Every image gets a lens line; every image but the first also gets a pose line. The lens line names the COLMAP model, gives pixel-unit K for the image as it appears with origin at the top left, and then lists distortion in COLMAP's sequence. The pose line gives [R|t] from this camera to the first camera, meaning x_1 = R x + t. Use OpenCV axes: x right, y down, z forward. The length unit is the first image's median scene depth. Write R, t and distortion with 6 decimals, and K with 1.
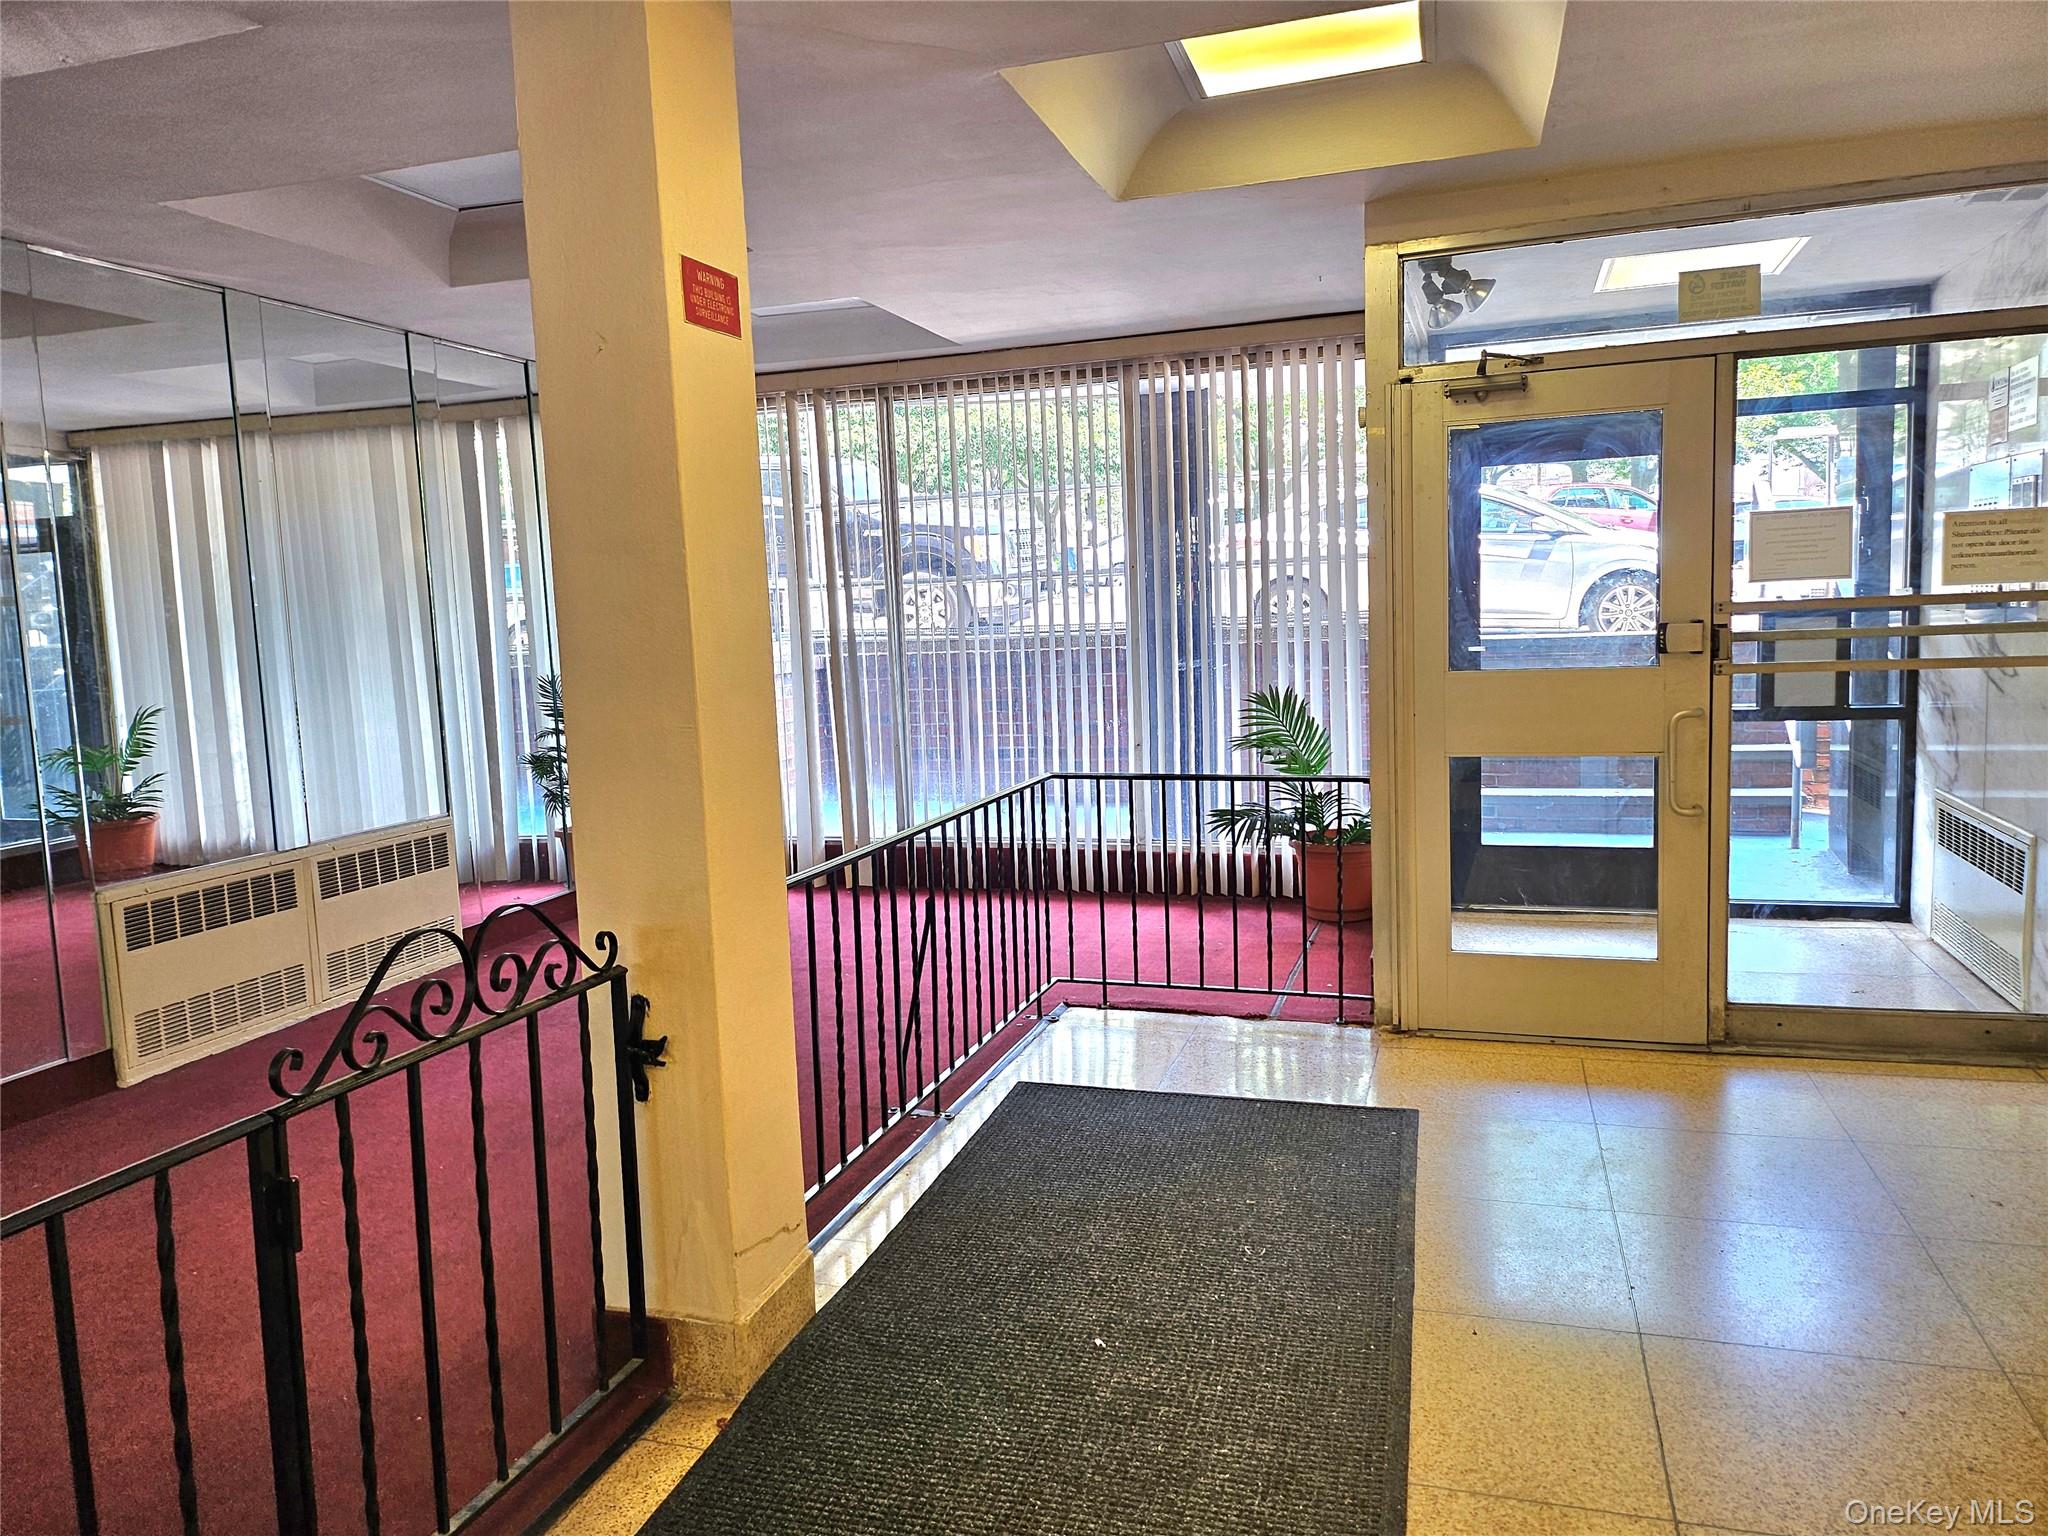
lens RADIAL K [[1415.6, 0, 1028.2], [0, 1415.6, 762.5], [0, 0, 1]] dist [0.001746, -0.002246]
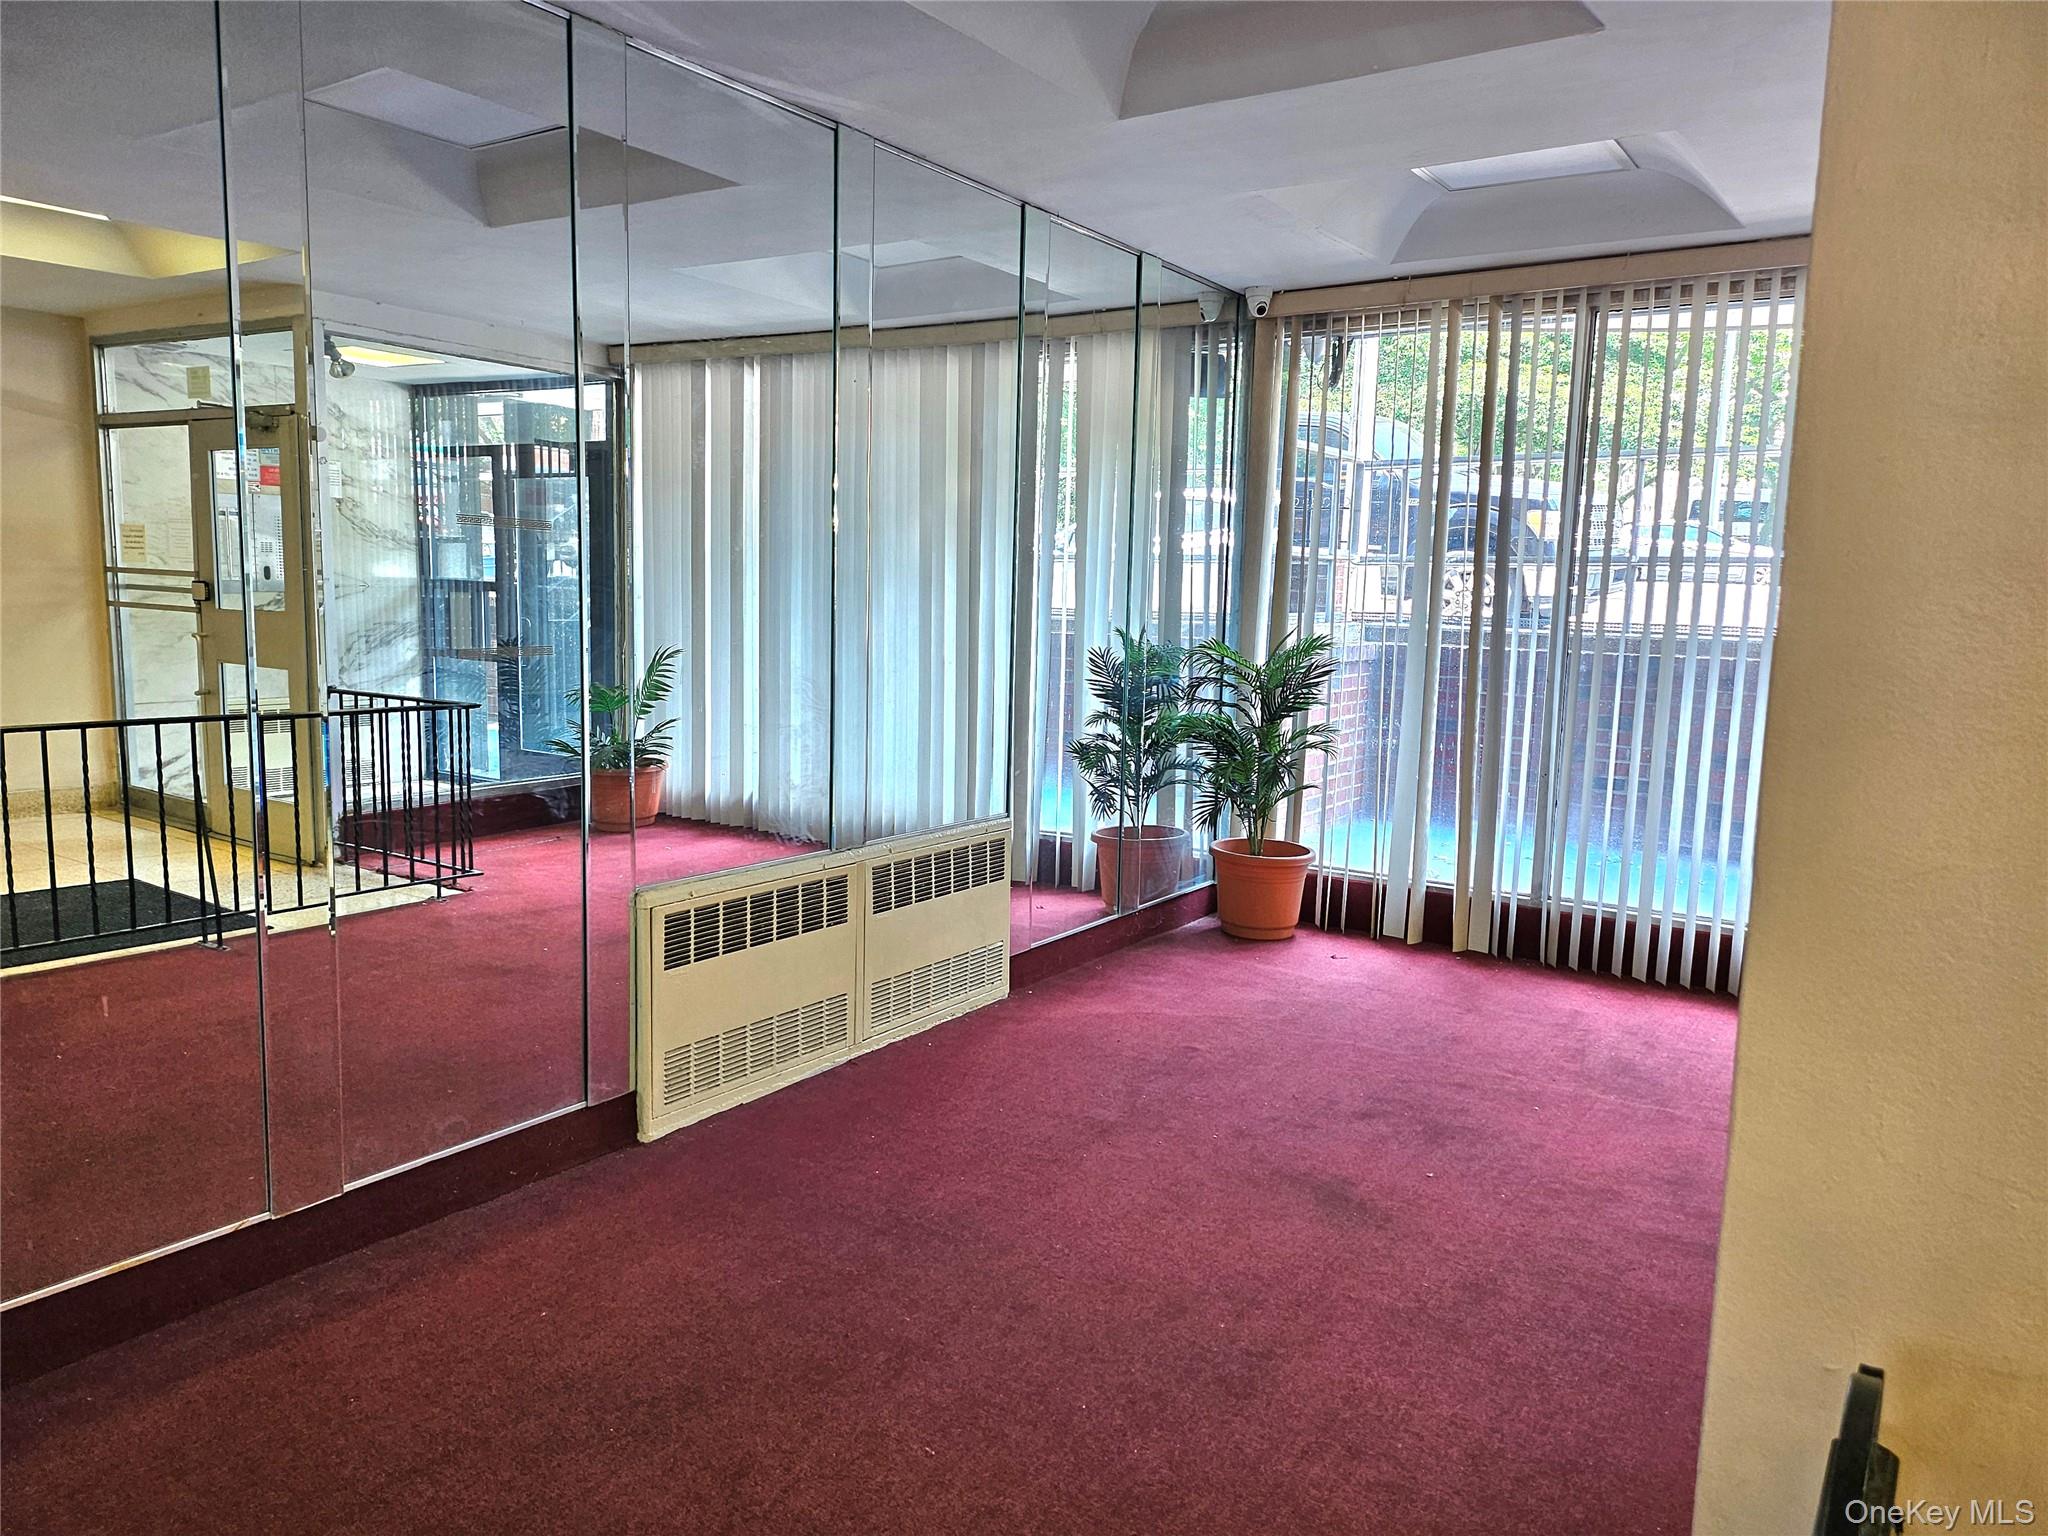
lens RADIAL K [[1418.9, 0, 1024.0], [0, 1418.9, 768.0], [0, 0, 1]] dist [0.111372, -0.000614]
pose [[0.956349, 0.098734, -0.275042, -0.151384], [-0.093555, 0.995102, 0.031917, -0.014567], [0.276847, -0.004792, 0.960902, 0.185122]]
